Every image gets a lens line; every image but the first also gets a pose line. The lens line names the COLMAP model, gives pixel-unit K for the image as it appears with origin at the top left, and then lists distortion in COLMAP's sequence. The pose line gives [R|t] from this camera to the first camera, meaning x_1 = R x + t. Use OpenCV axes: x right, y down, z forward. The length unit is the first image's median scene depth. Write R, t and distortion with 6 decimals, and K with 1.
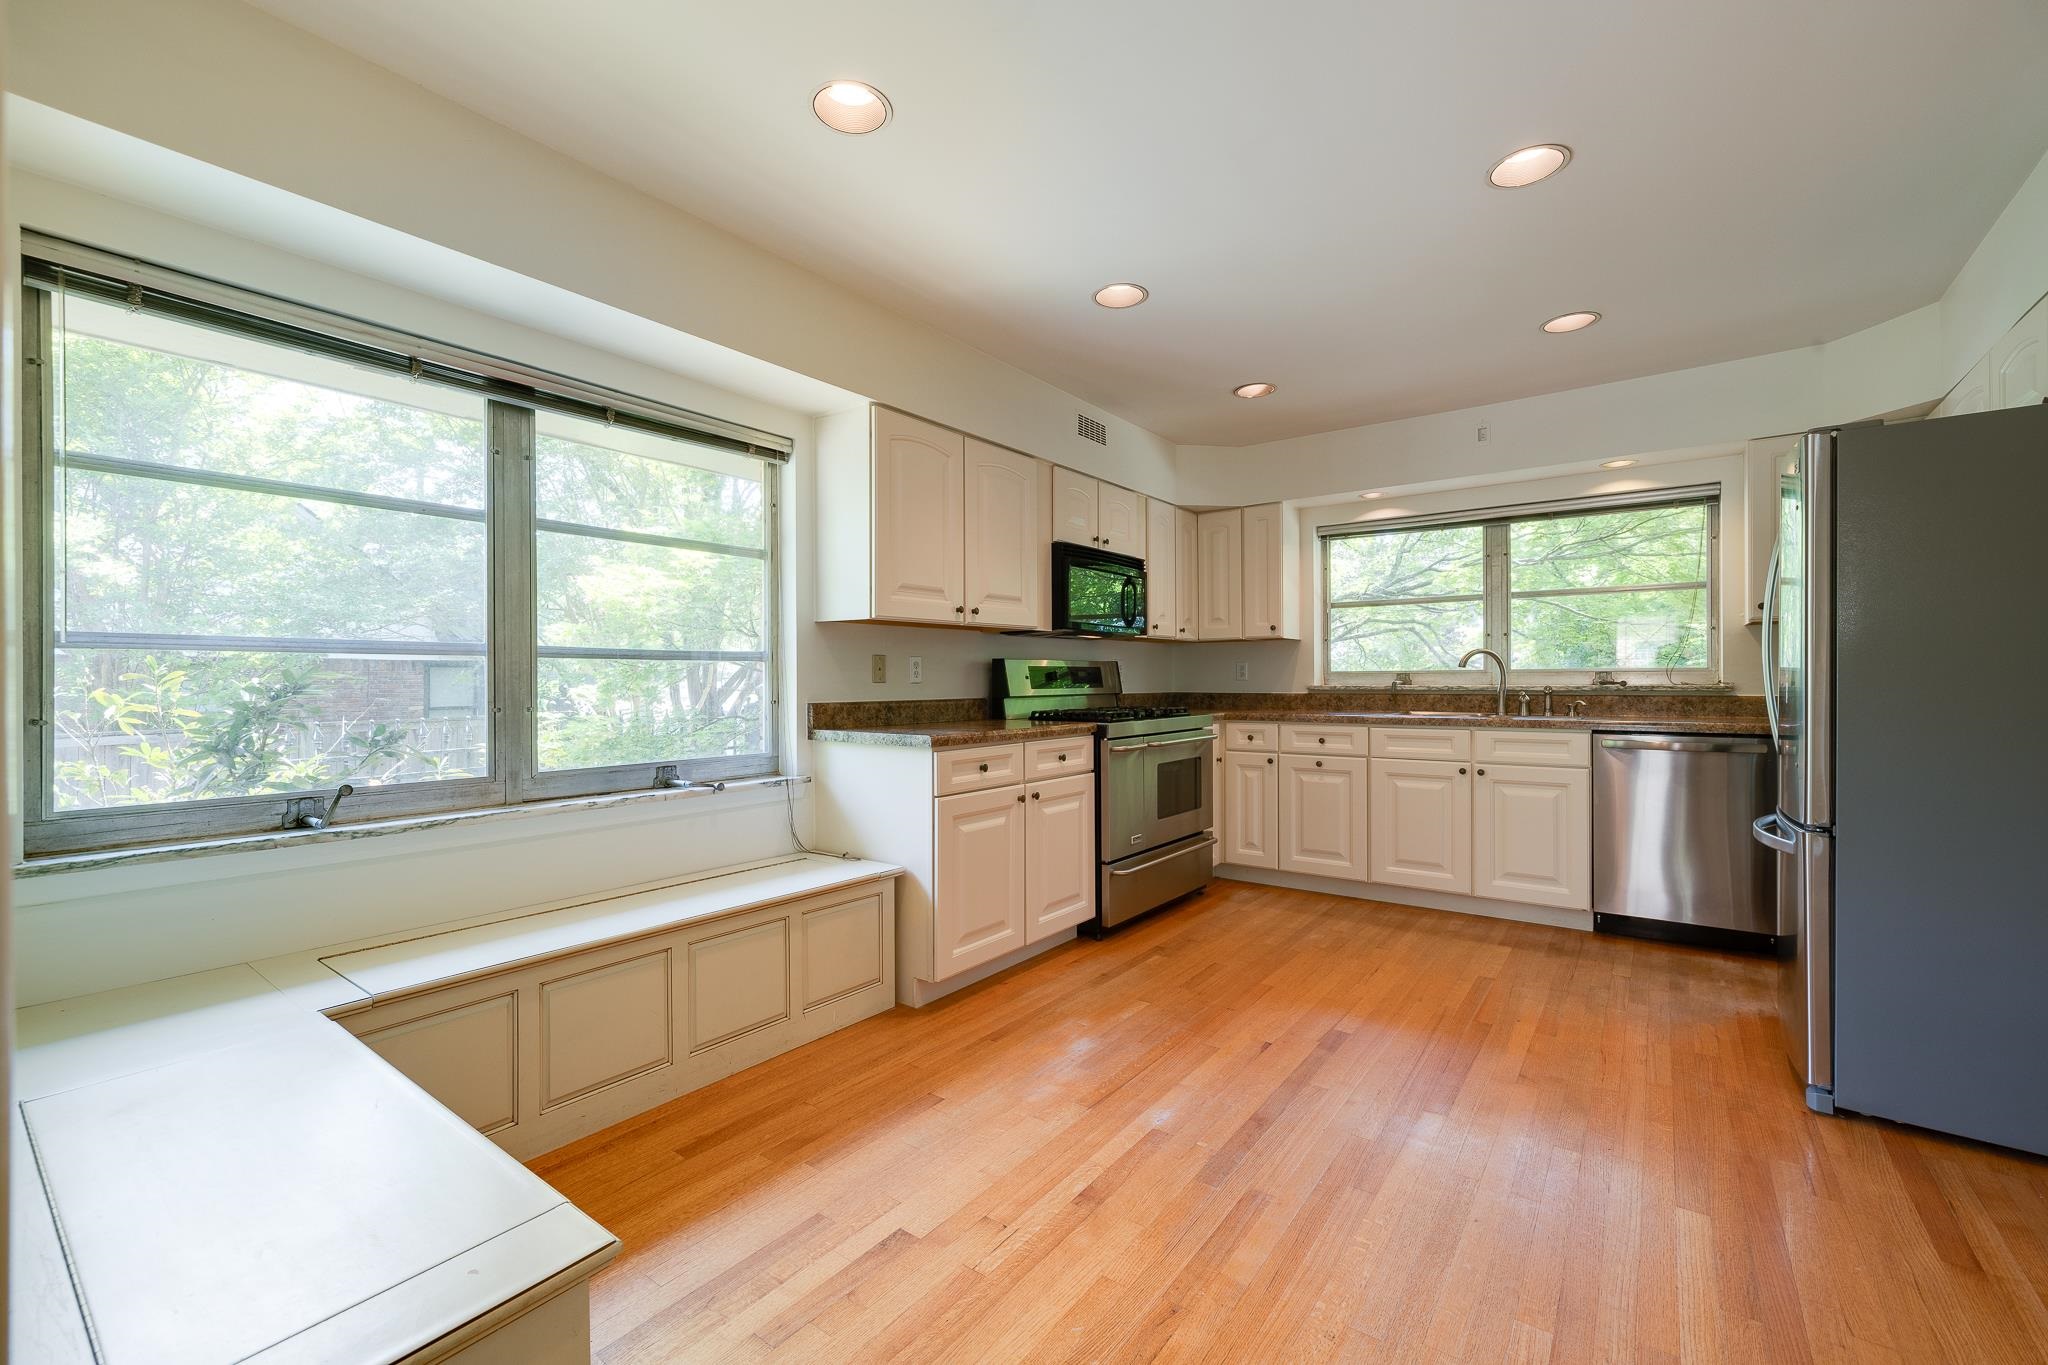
lens RADIAL K [[854.2, 0, 1031.3], [0, 854.2, 685.1], [0, 0, 1]] dist [0.000605, 0.000322]
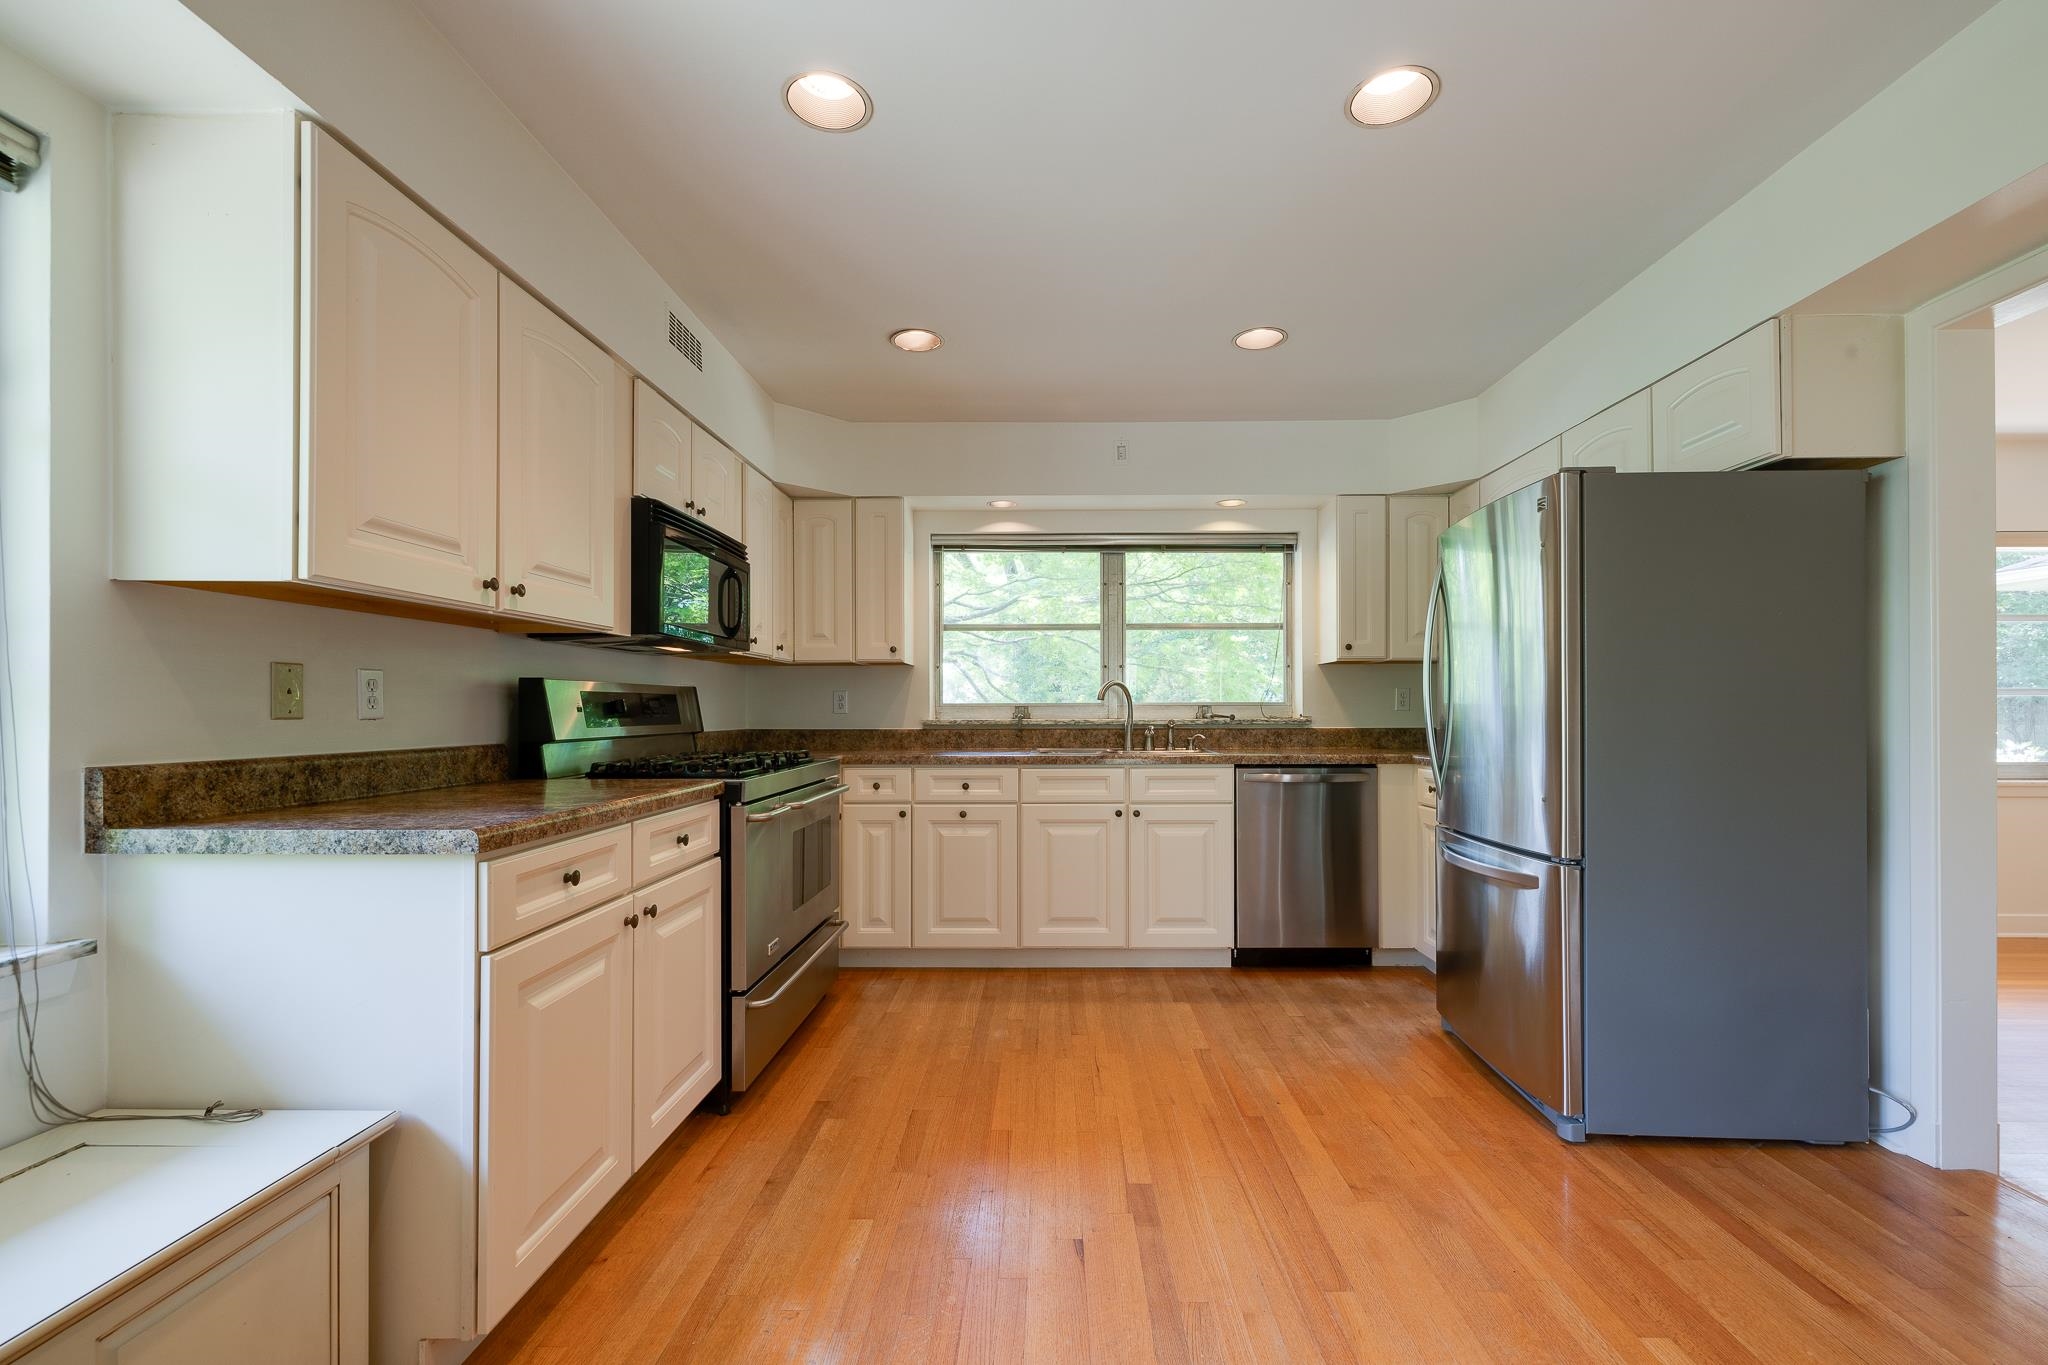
lens RADIAL K [[855.0, 0, 1032.0], [0, 855.0, 709.1], [0, 0, 1]] dist [0.000228, -0.000251]
pose [[0.807921, 0.003844, 0.589278, -0.111239], [0.001963, 0.999956, -0.009214, -0.002815], [-0.589287, 0.008601, 0.807878, 0.317569]]
